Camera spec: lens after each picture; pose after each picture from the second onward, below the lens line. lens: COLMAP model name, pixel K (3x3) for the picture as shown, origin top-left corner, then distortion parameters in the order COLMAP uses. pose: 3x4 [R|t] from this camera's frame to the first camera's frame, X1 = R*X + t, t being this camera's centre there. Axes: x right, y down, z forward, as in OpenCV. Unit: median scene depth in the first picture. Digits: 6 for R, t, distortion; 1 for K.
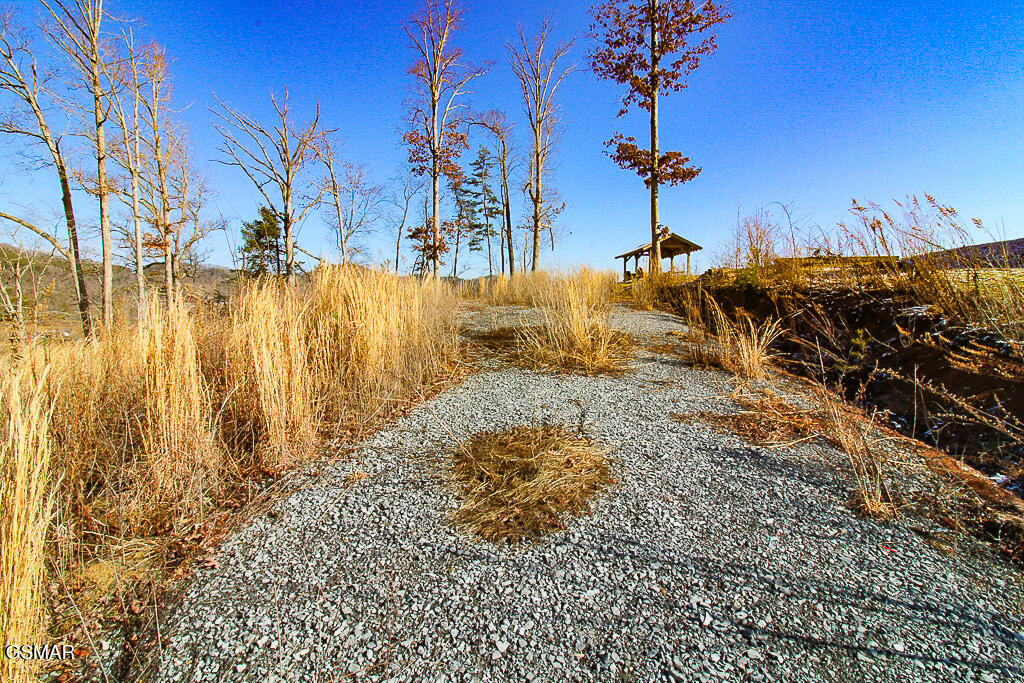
lens RADIAL K [[479.6, 0, 515.9], [0, 479.6, 331.5], [0, 0, 1]] dist [-0.011209, -0.000461]
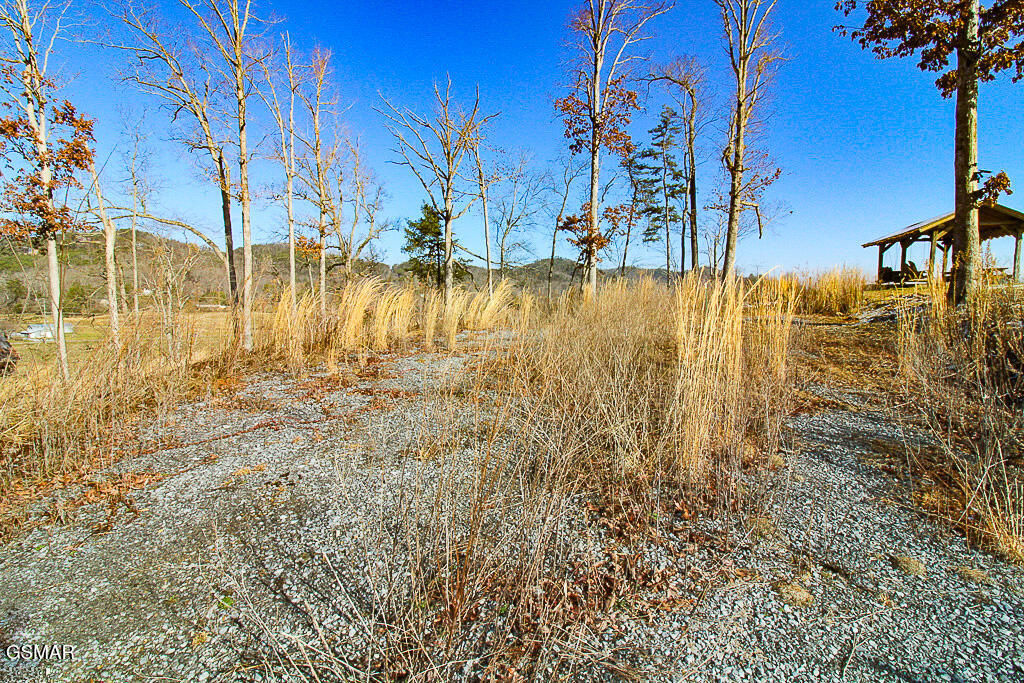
lens RADIAL K [[473.6, 0, 513.5], [0, 473.6, 329.8], [0, 0, 1]] dist [0.003535, -0.013489]
pose [[0.906358, 0.042893, -0.420328, 0.050397], [-0.036949, 0.999069, 0.022277, -0.036192], [0.420892, -0.004660, 0.907099, 0.214566]]
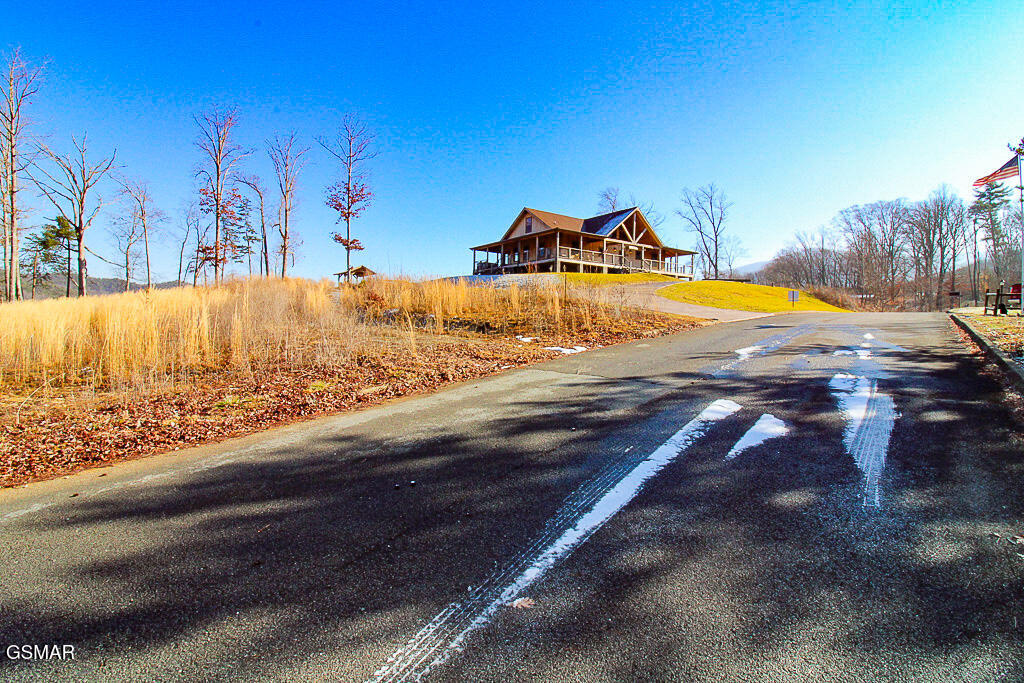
lens RADIAL K [[473.6, 0, 513.5], [0, 473.6, 329.8], [0, 0, 1]] dist [0.003535, -0.013489]
pose [[0.841825, 0.016151, 0.539508, -0.175338], [0.004407, 0.999313, -0.036793, 0.119535], [-0.539732, 0.033351, 0.841176, -0.833927]]
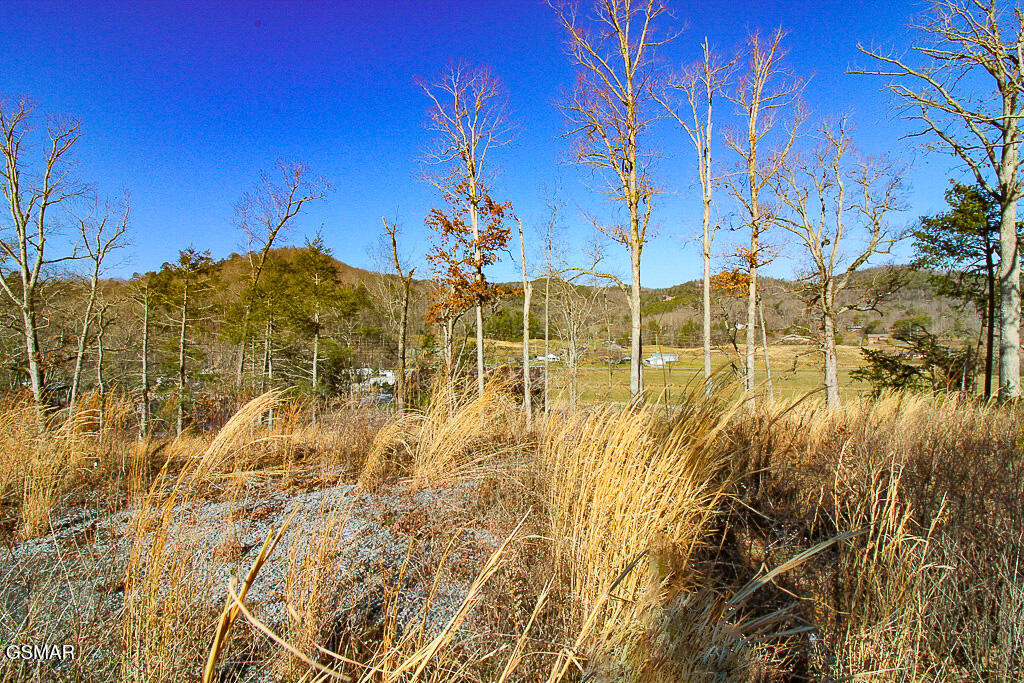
lens RADIAL K [[473.6, 0, 513.5], [0, 473.6, 329.8], [0, 0, 1]] dist [0.003535, -0.013489]
pose [[0.011857, 0.000016, -0.999930, 0.035172], [-0.035196, 0.999380, -0.000402, -0.070127], [0.999310, 0.035198, 0.011850, 0.490928]]
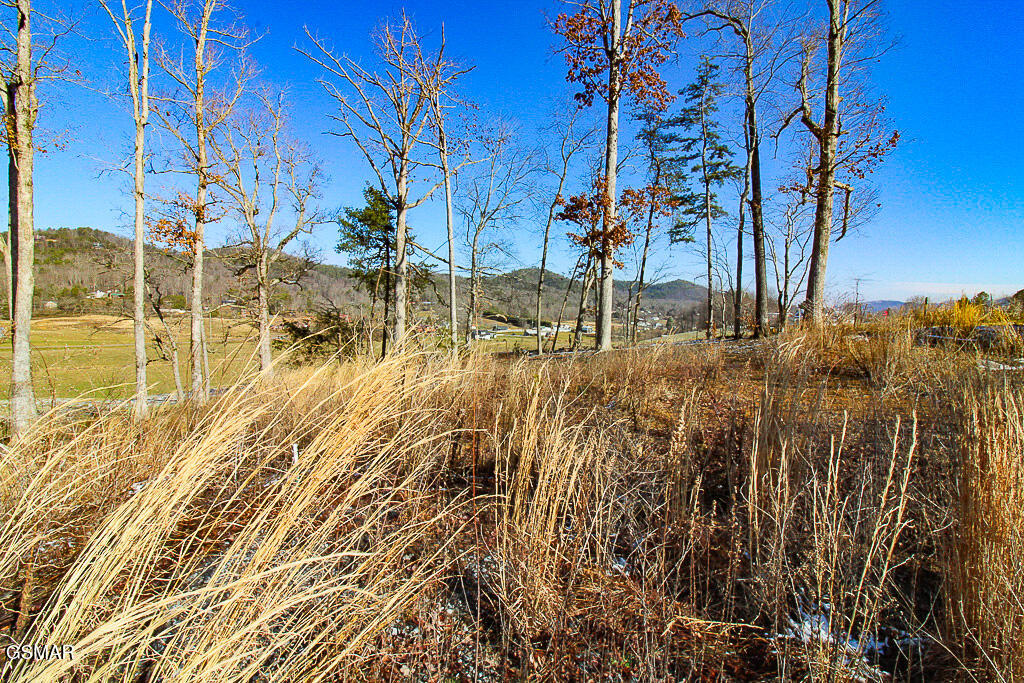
lens RADIAL K [[473.6, 0, 513.5], [0, 473.6, 329.8], [0, 0, 1]] dist [0.003535, -0.013489]
pose [[0.925620, 0.047853, -0.375416, -0.058411], [-0.052138, 0.998639, -0.001256, -0.061414], [0.374845, 0.020736, 0.926856, 0.454443]]
